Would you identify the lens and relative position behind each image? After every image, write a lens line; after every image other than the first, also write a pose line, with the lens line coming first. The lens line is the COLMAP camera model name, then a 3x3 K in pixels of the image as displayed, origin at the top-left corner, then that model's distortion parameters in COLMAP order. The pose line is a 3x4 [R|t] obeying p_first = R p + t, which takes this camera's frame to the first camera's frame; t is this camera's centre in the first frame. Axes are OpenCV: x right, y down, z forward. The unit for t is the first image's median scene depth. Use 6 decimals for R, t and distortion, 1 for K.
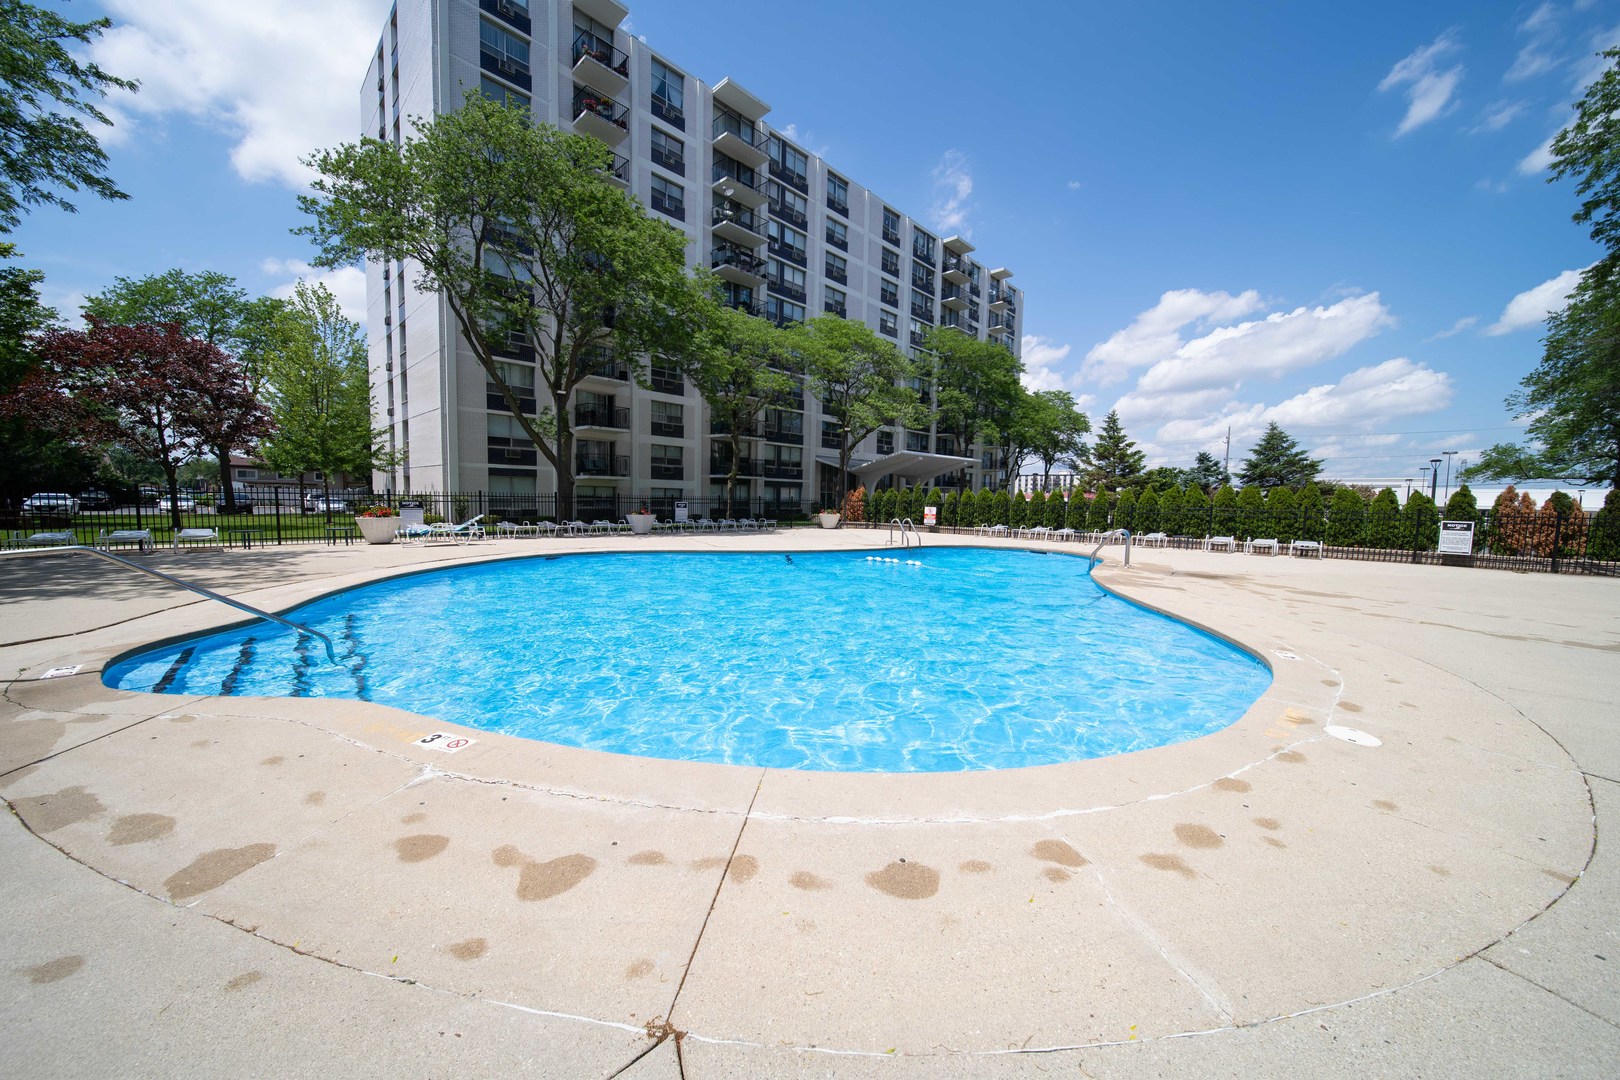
lens RADIAL K [[554.2, 0, 810.0], [0, 554.2, 540.0], [0, 0, 1]] dist [0.000473, 0.000011]
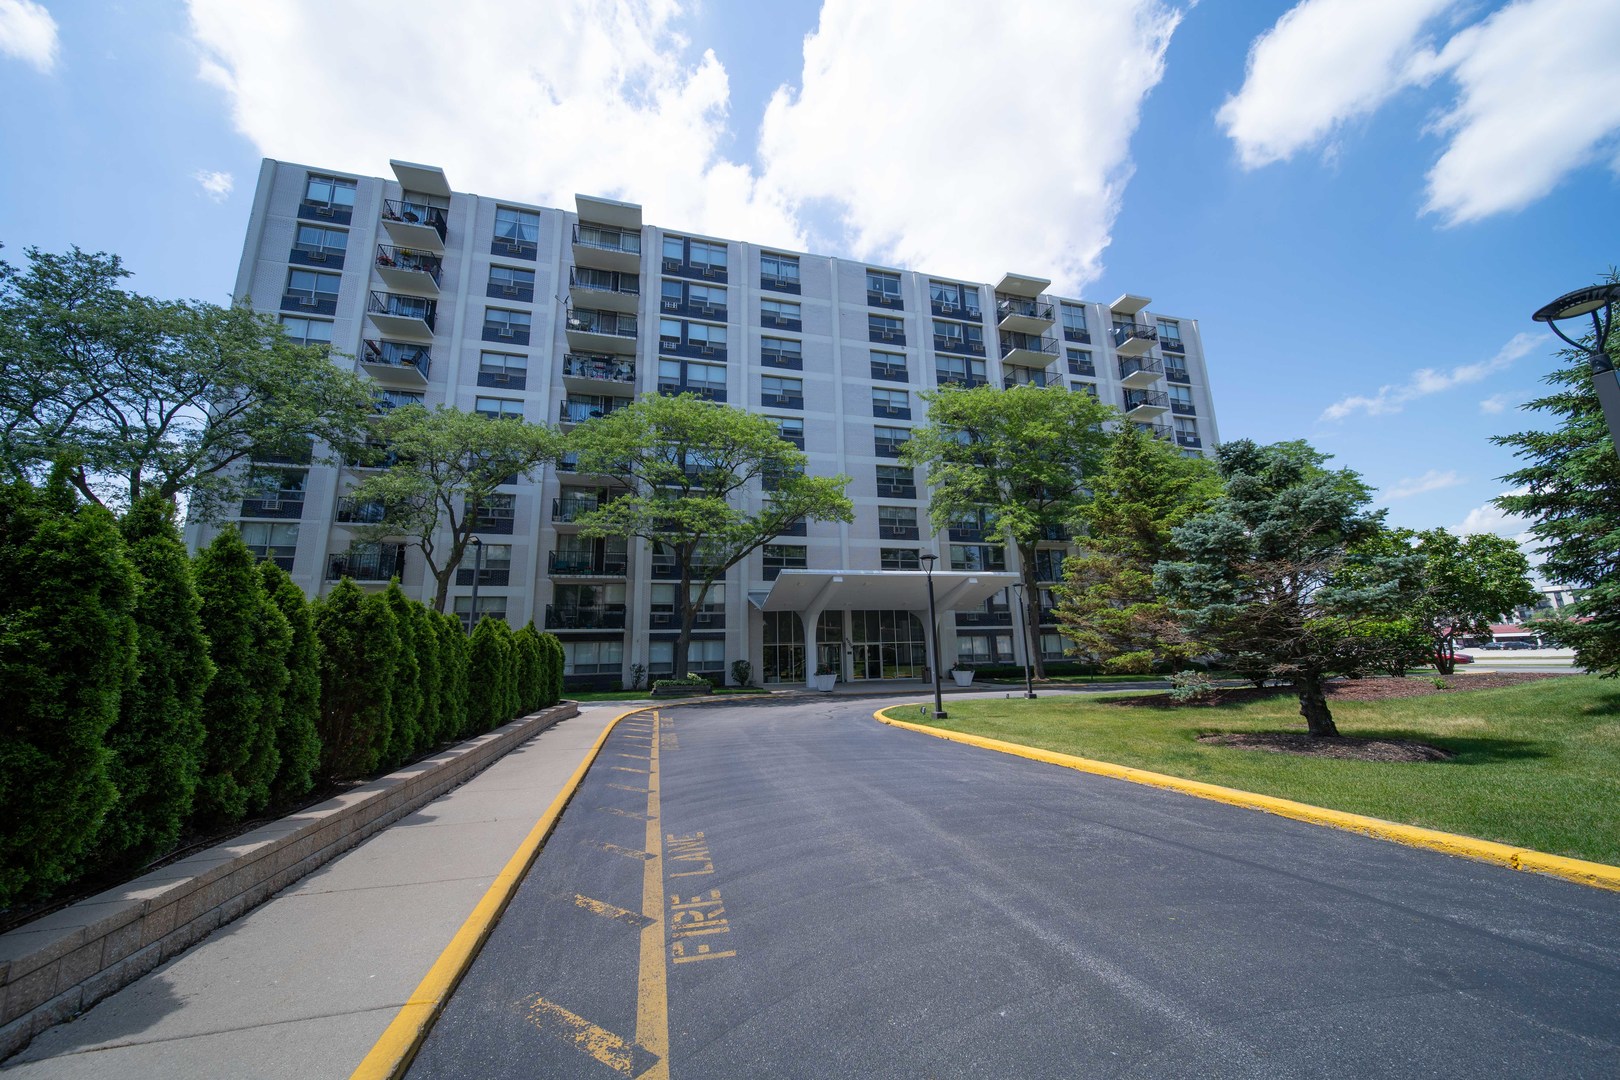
lens RADIAL K [[554.2, 0, 810.0], [0, 554.2, 540.0], [0, 0, 1]] dist [0.000473, 0.000011]
pose [[0.862489, -0.139306, -0.486524, 0.422243], [0.001778, 0.962196, -0.272354, -0.024624], [0.506072, 0.234037, 0.830131, 0.433695]]
